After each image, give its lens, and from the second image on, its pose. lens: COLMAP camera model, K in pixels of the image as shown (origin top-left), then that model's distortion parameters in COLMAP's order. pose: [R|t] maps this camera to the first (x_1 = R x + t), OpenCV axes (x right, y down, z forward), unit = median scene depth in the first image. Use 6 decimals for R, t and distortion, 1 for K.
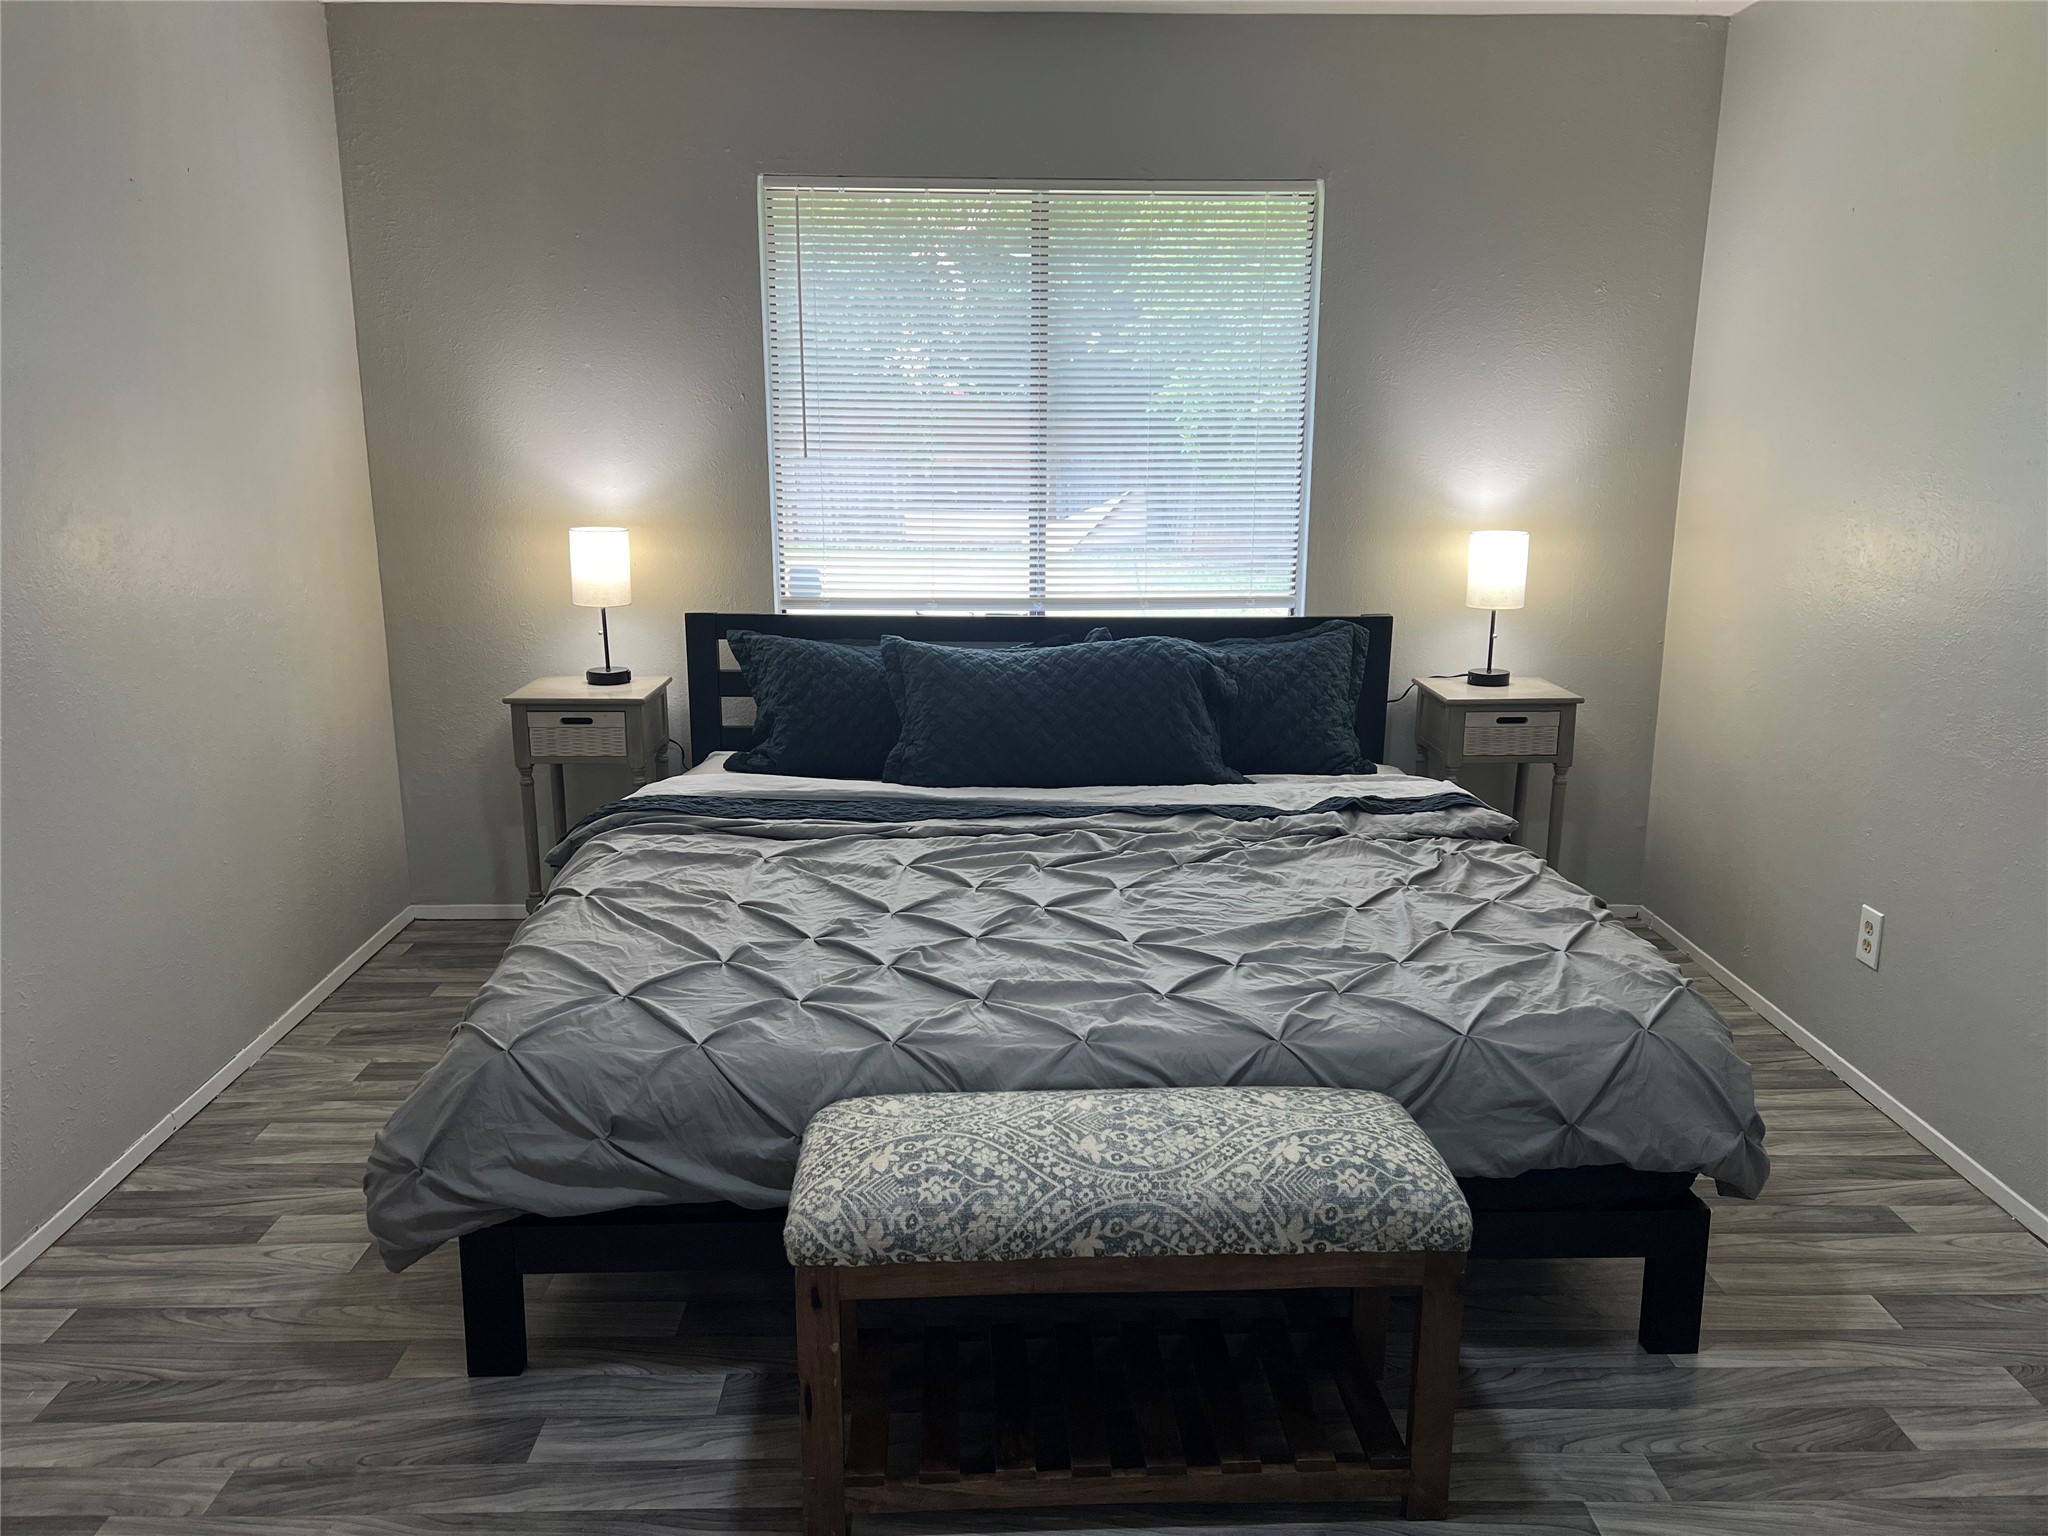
lens RADIAL K [[1518.3, 0, 1026.0], [0, 1518.3, 775.6], [0, 0, 1]] dist [0.089073, -0.112526]
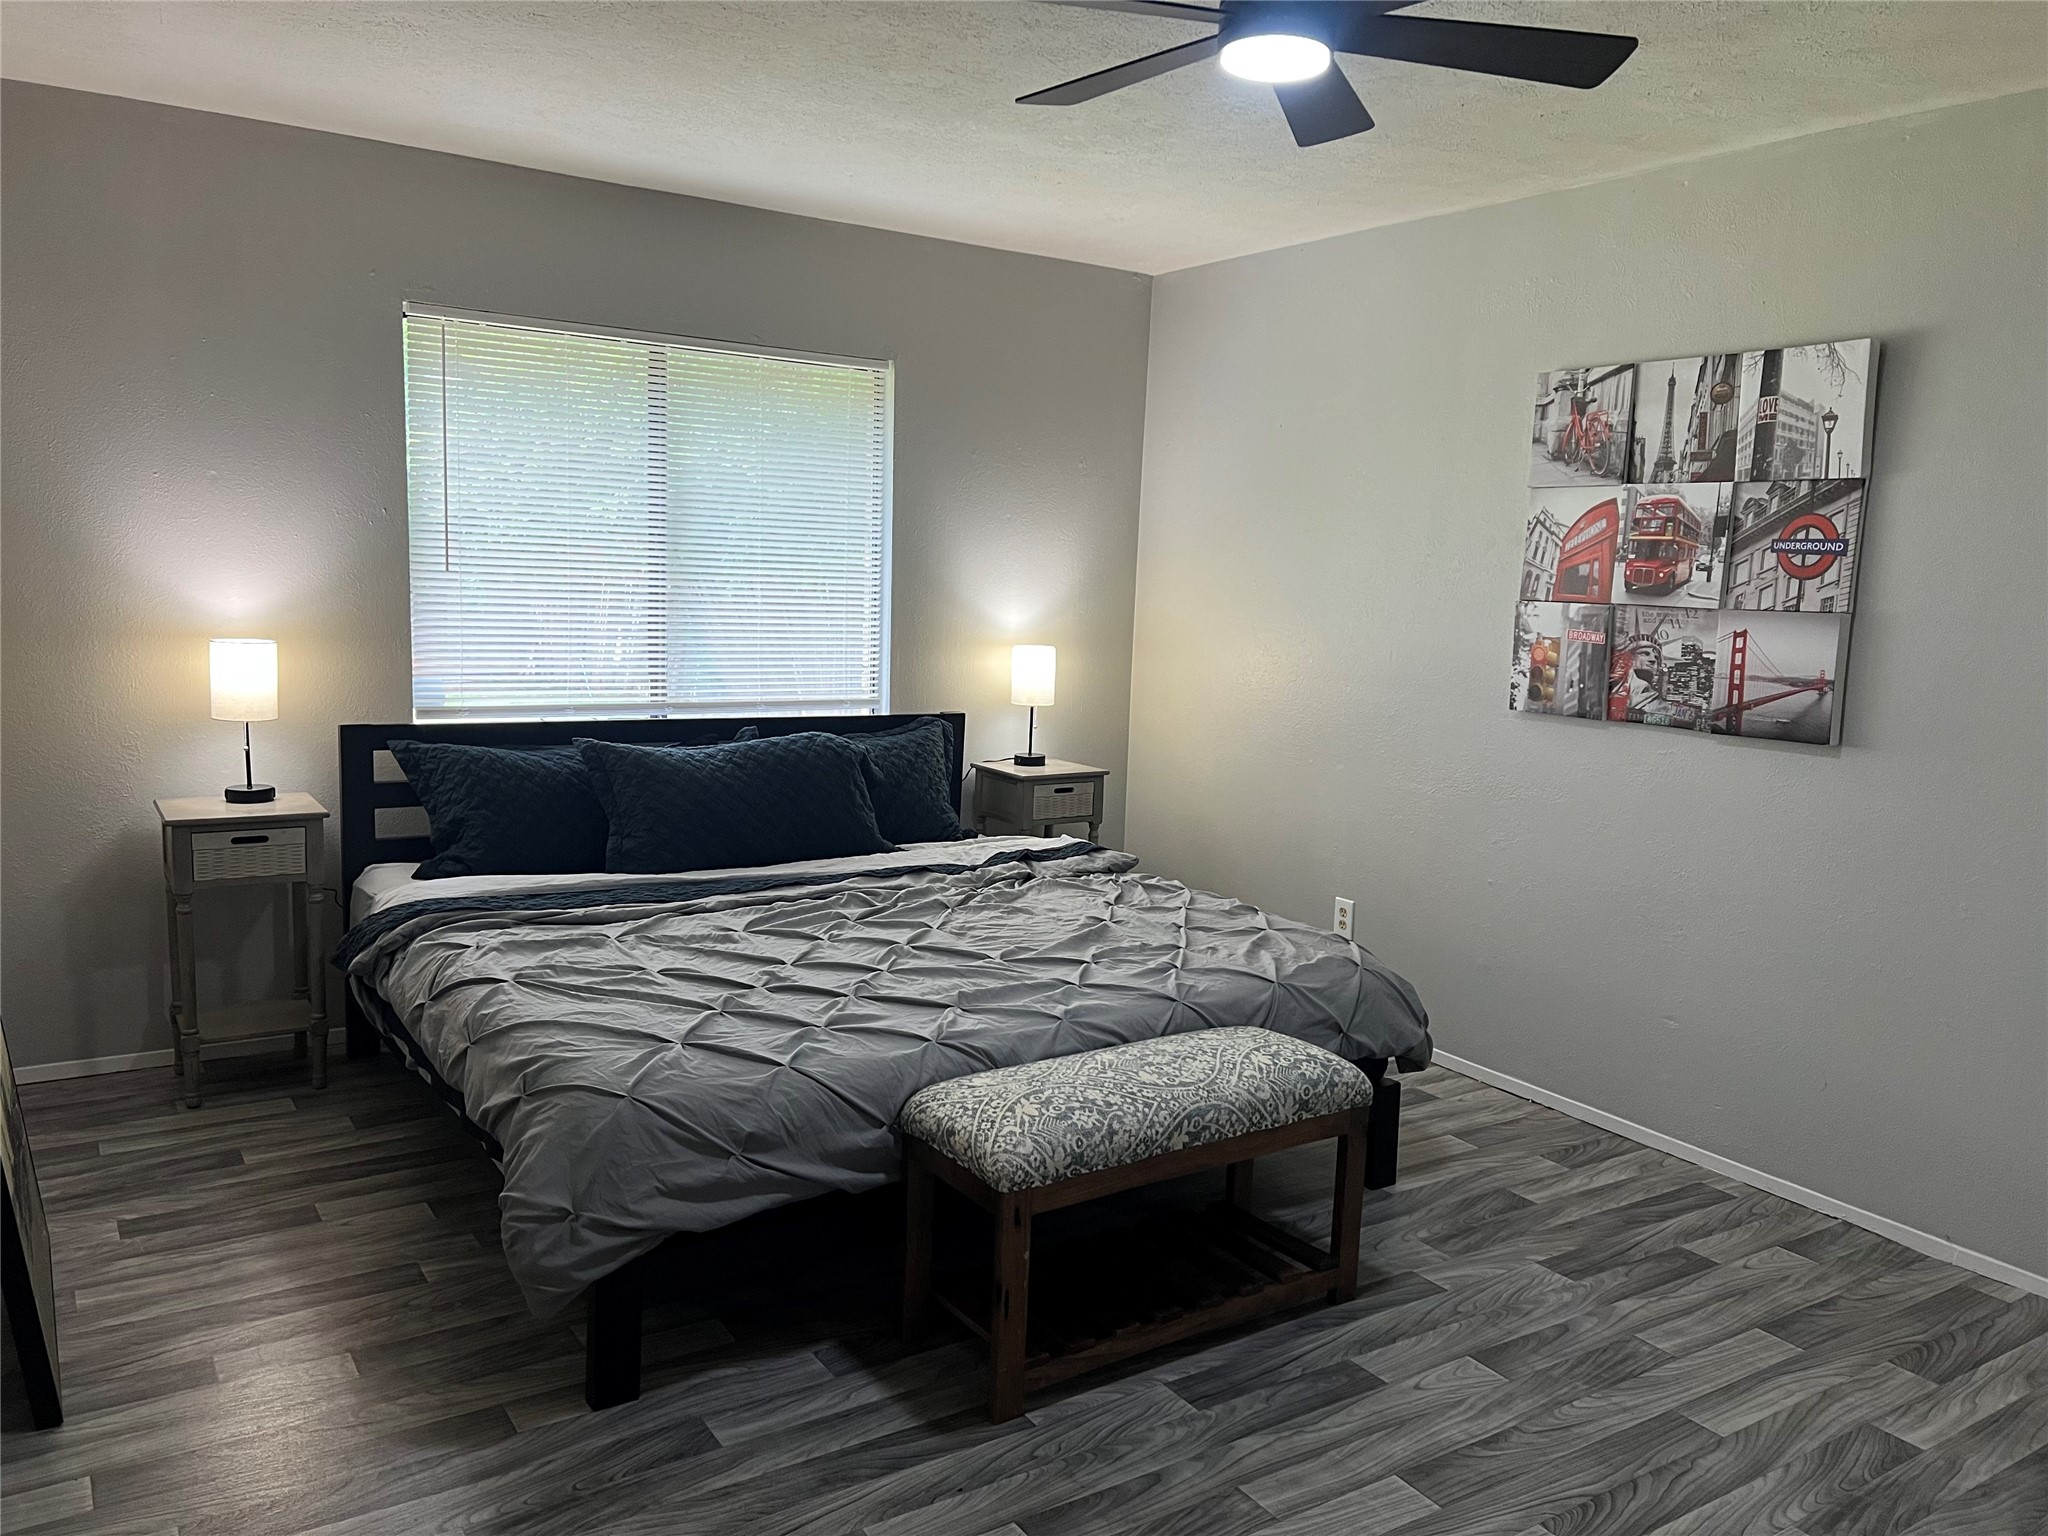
lens RADIAL K [[1533.4, 0, 1019.2], [0, 1533.4, 775.1], [0, 0, 1]] dist [0.109064, -0.194061]
pose [[0.847137, -0.045195, 0.529448, -0.617689], [0.088307, 0.994495, -0.056403, 0.032321], [-0.523985, 0.094535, 0.846465, -0.109096]]
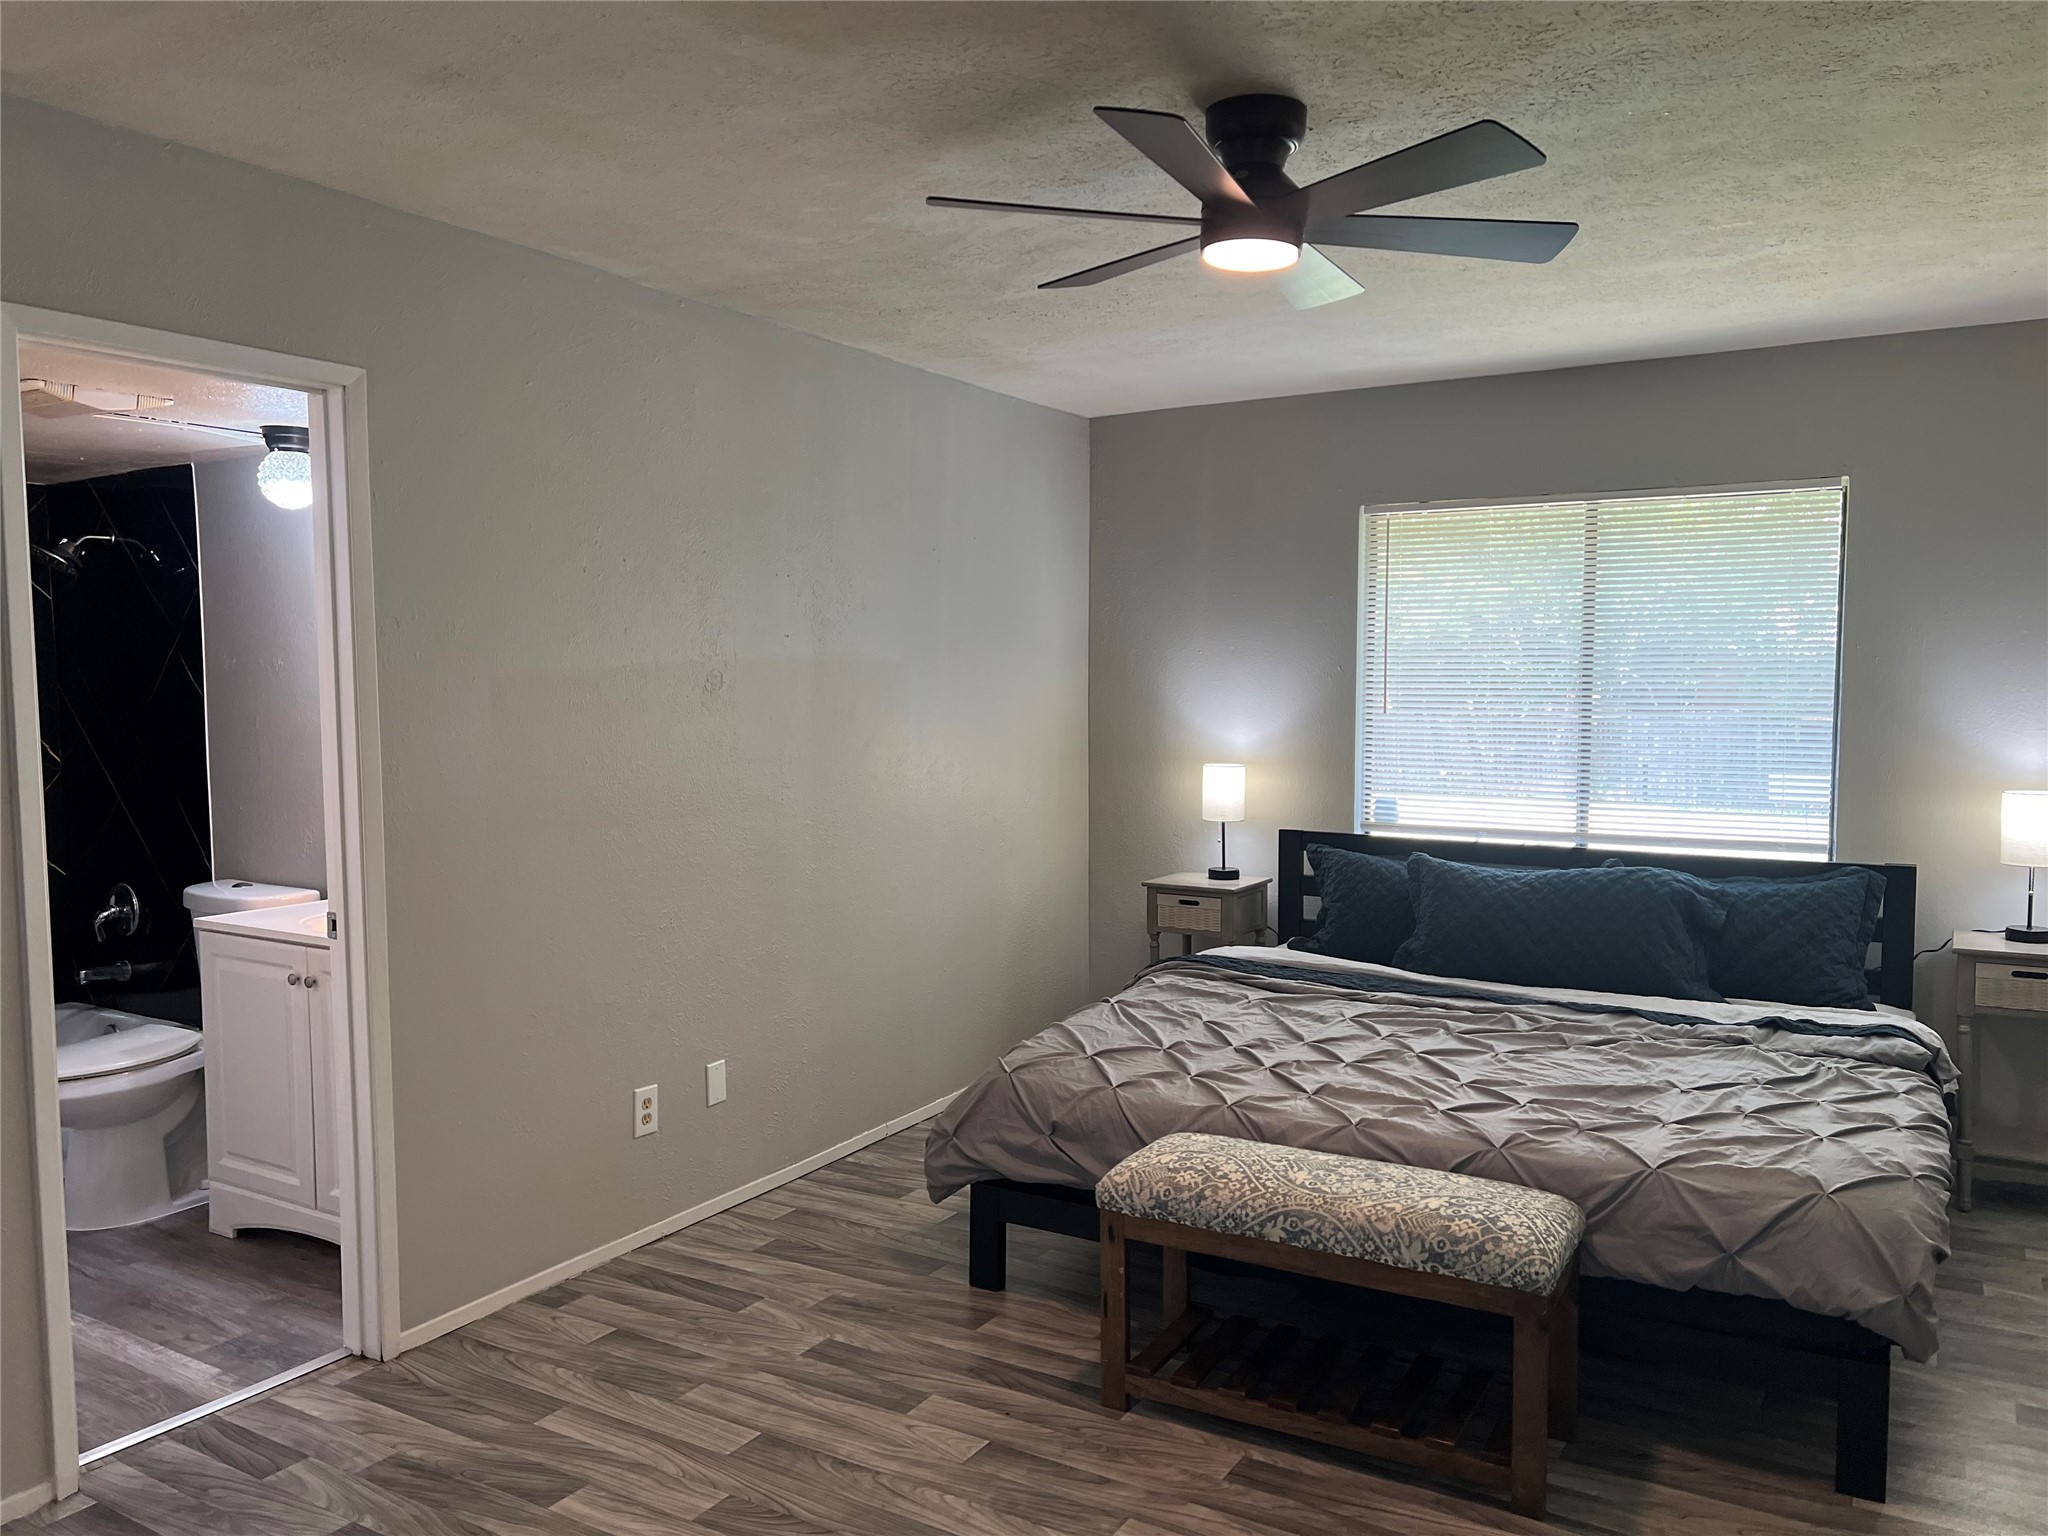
lens RADIAL K [[1524.1, 0, 1028.6], [0, 1524.1, 757.9], [0, 0, 1]] dist [0.052667, -0.061345]
pose [[0.843931, 0.025294, -0.535855, 0.472797], [-0.119279, 0.982731, -0.141468, 0.071190], [0.523022, 0.183305, 0.832374, -0.336087]]
